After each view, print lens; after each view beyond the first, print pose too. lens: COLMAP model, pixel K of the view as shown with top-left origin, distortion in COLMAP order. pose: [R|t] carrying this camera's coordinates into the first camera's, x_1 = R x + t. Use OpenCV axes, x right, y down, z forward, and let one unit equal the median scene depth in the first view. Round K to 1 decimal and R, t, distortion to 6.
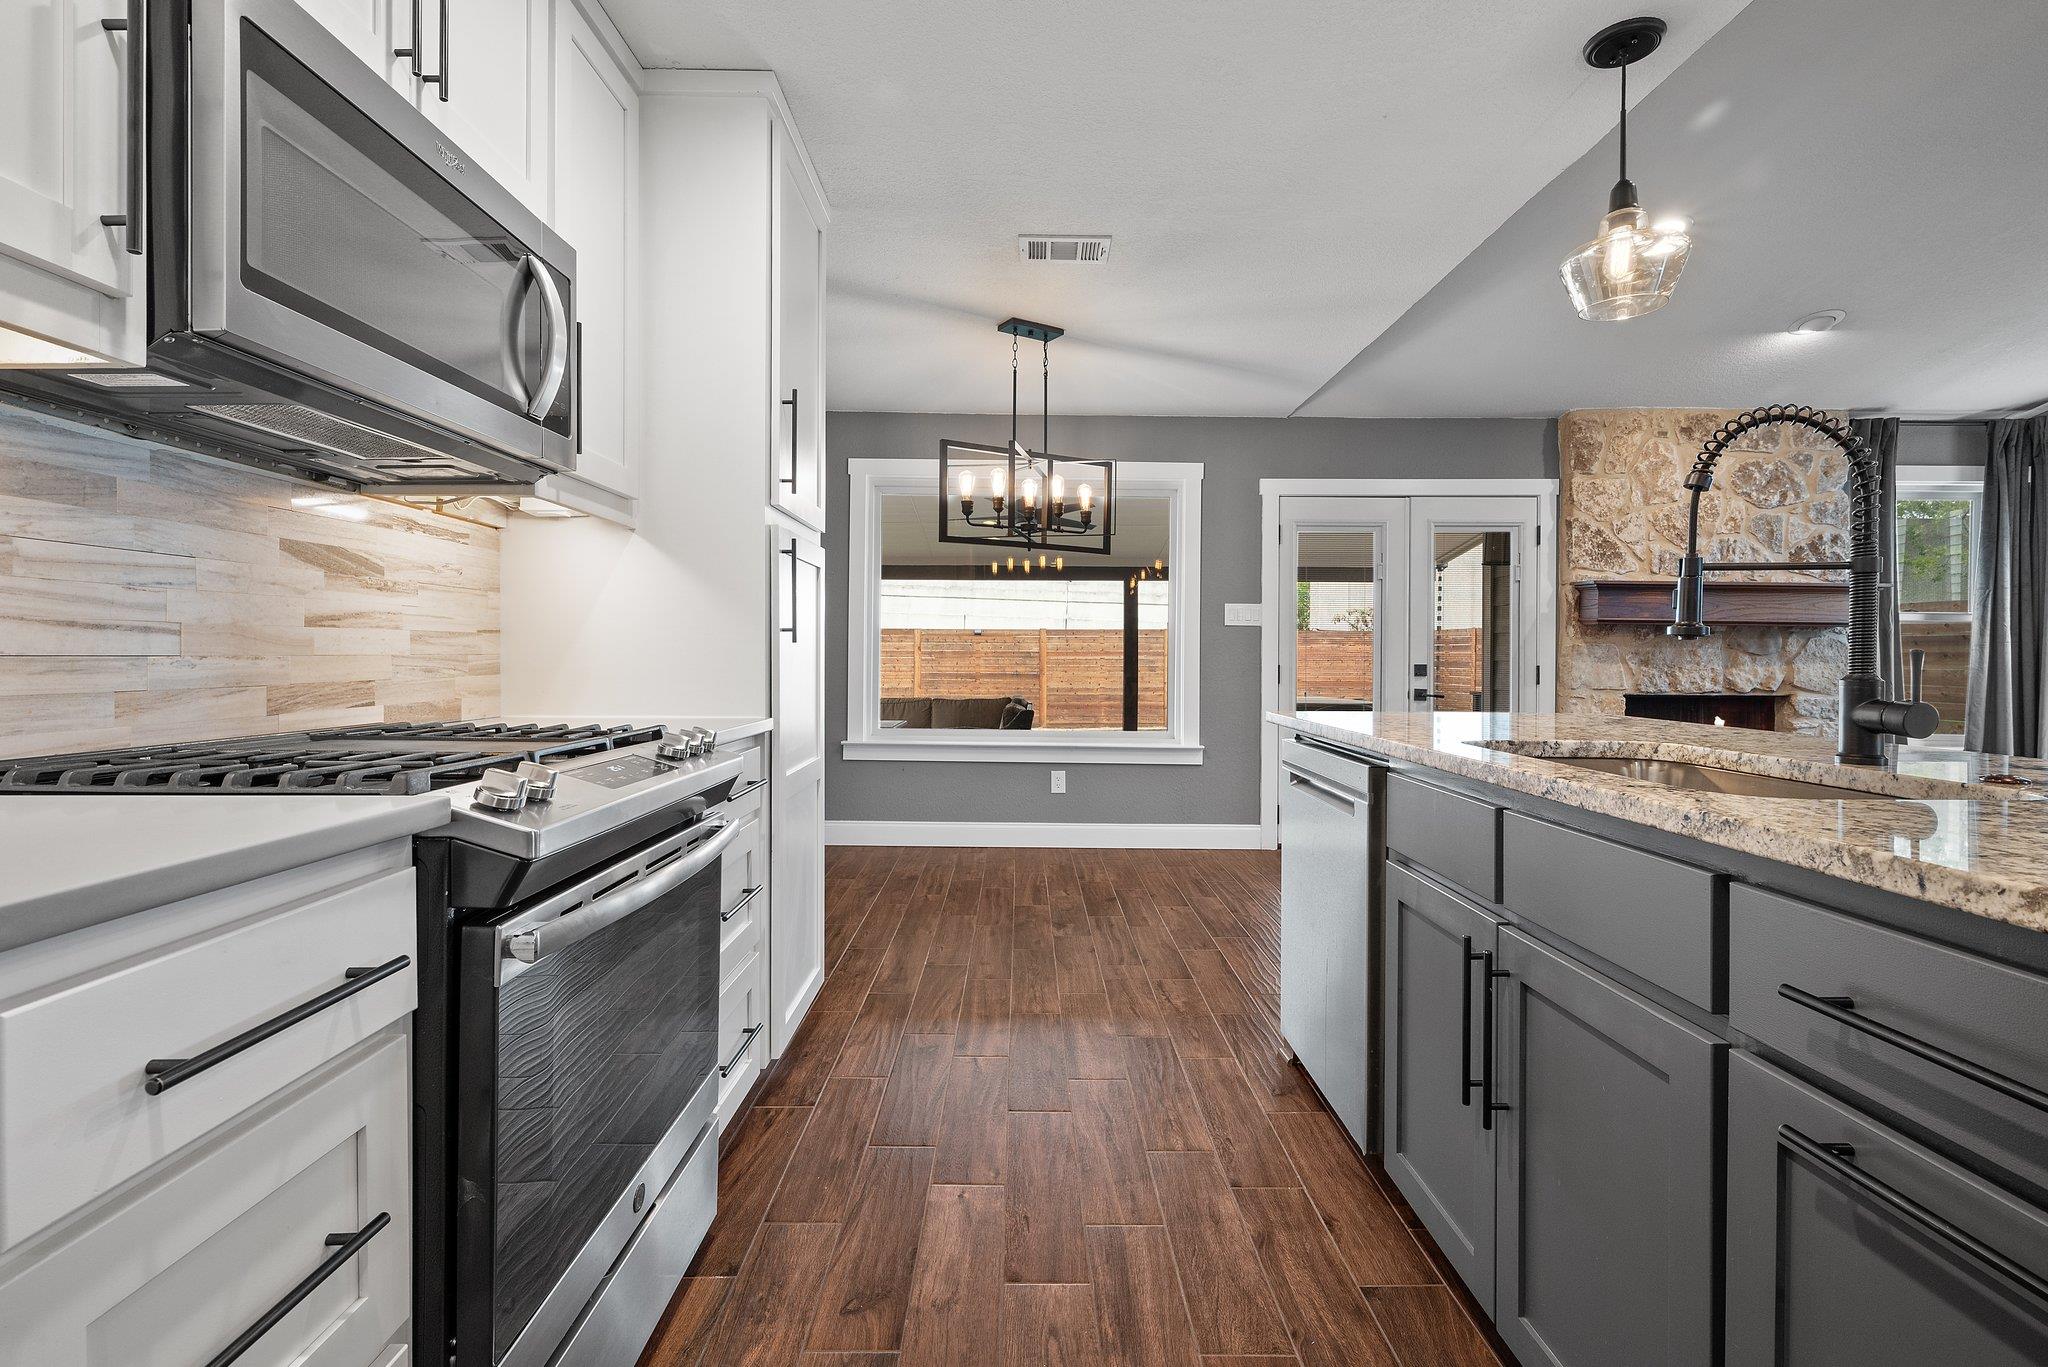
lens RADIAL K [[923.9, 0, 1021.3], [0, 923.9, 657.3], [0, 0, 1]] dist [0.001257, 0.000714]
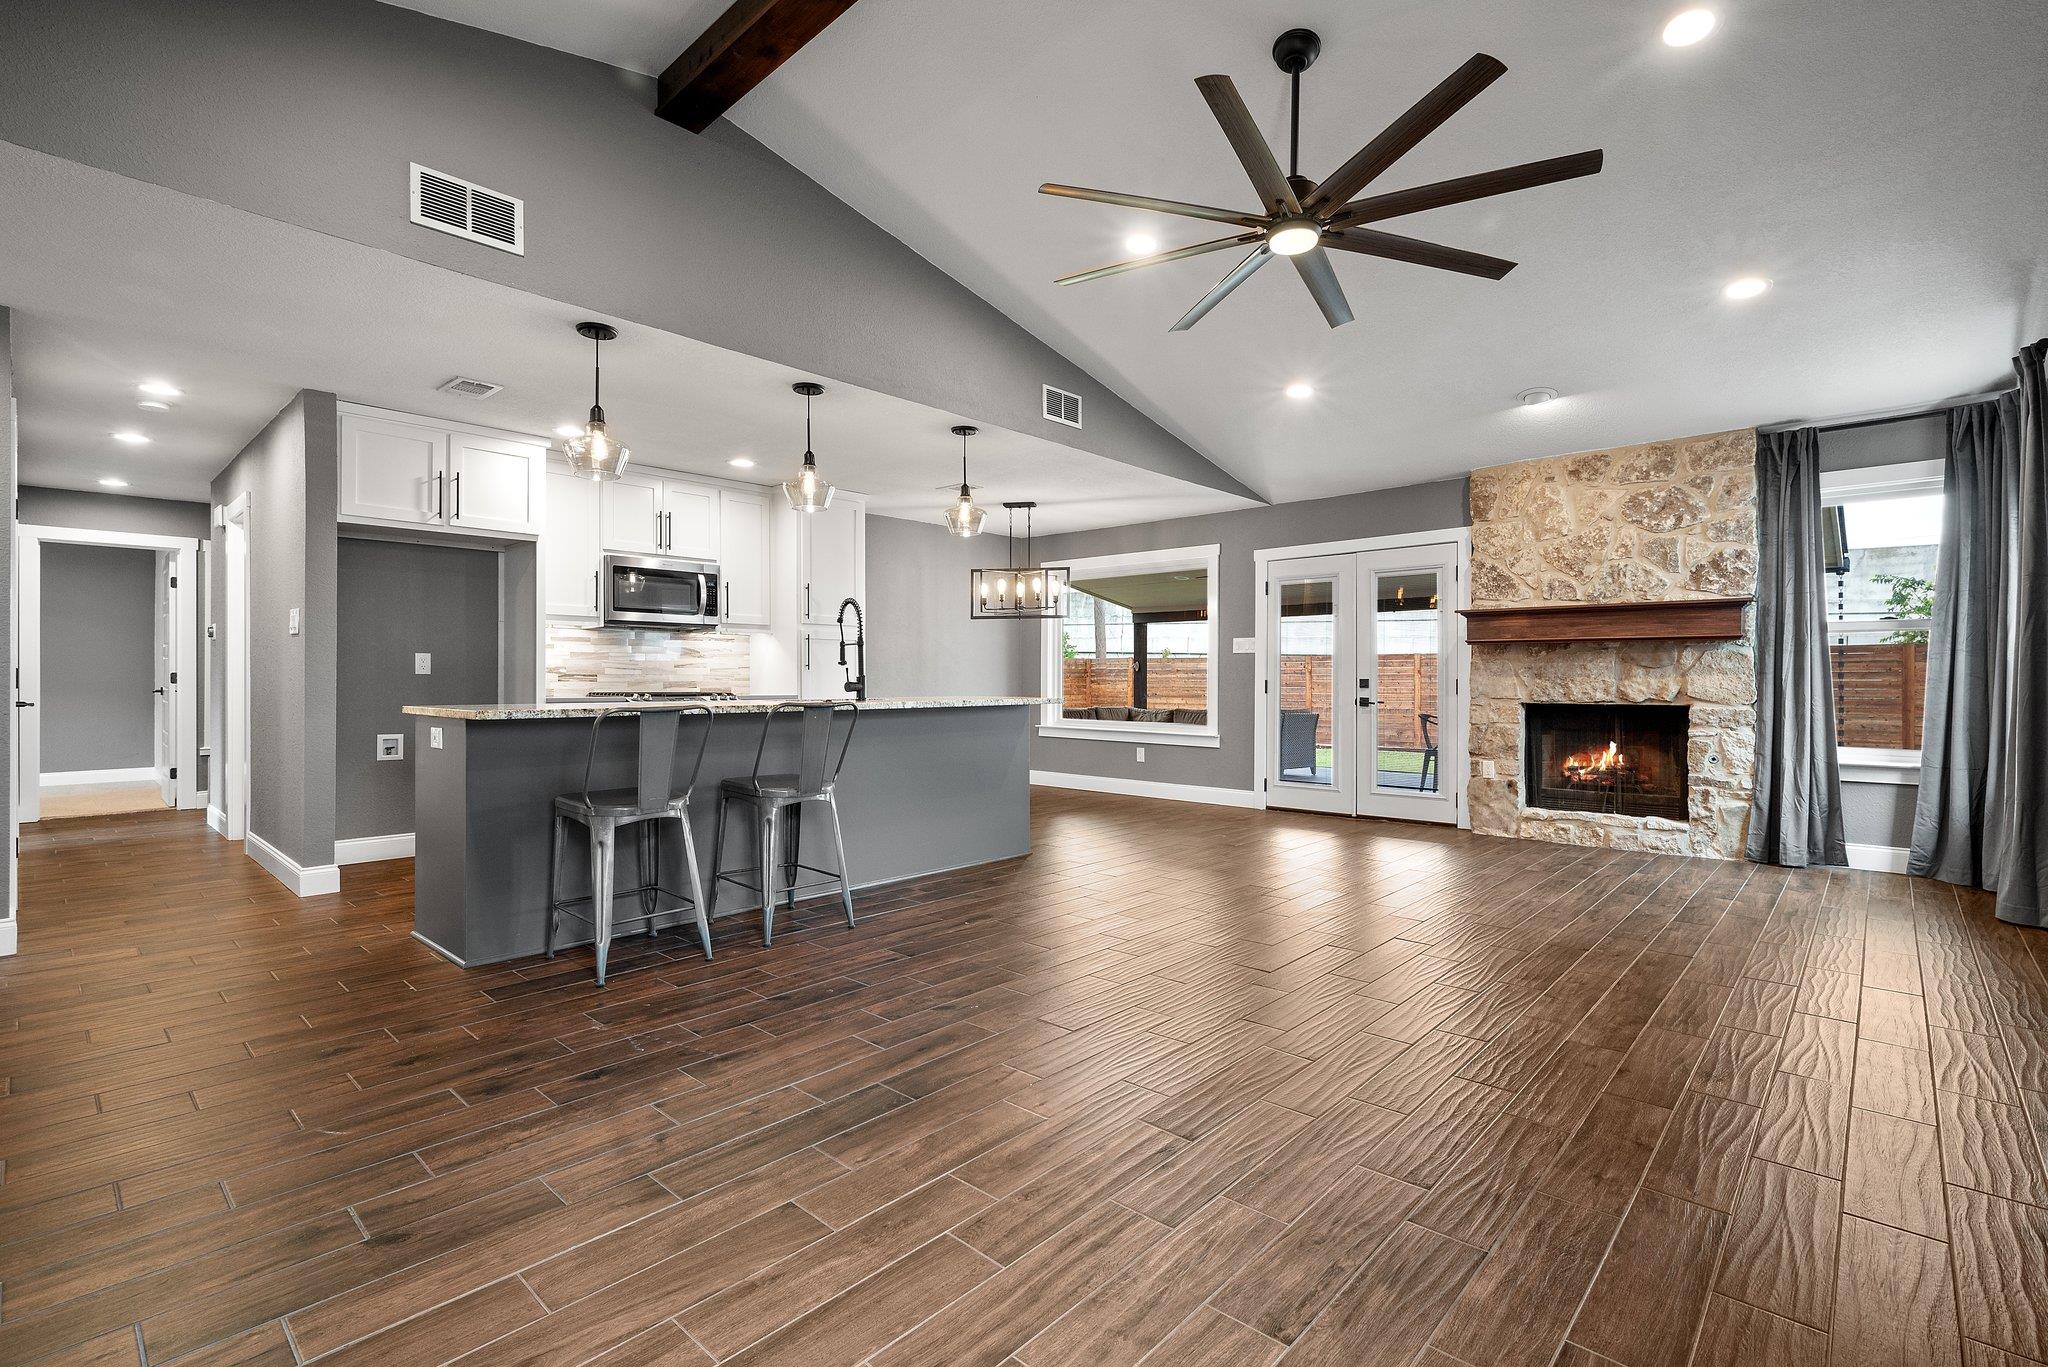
lens RADIAL K [[923.9, 0, 1022.8], [0, 923.9, 682.3], [0, 0, 1]] dist [0.001257, 0.000714]
pose [[0.731959, -0.004800, -0.681332, 0.996312], [0.002945, 0.999988, -0.003881, 0.016656], [0.681343, 0.000834, 0.731964, -0.302401]]
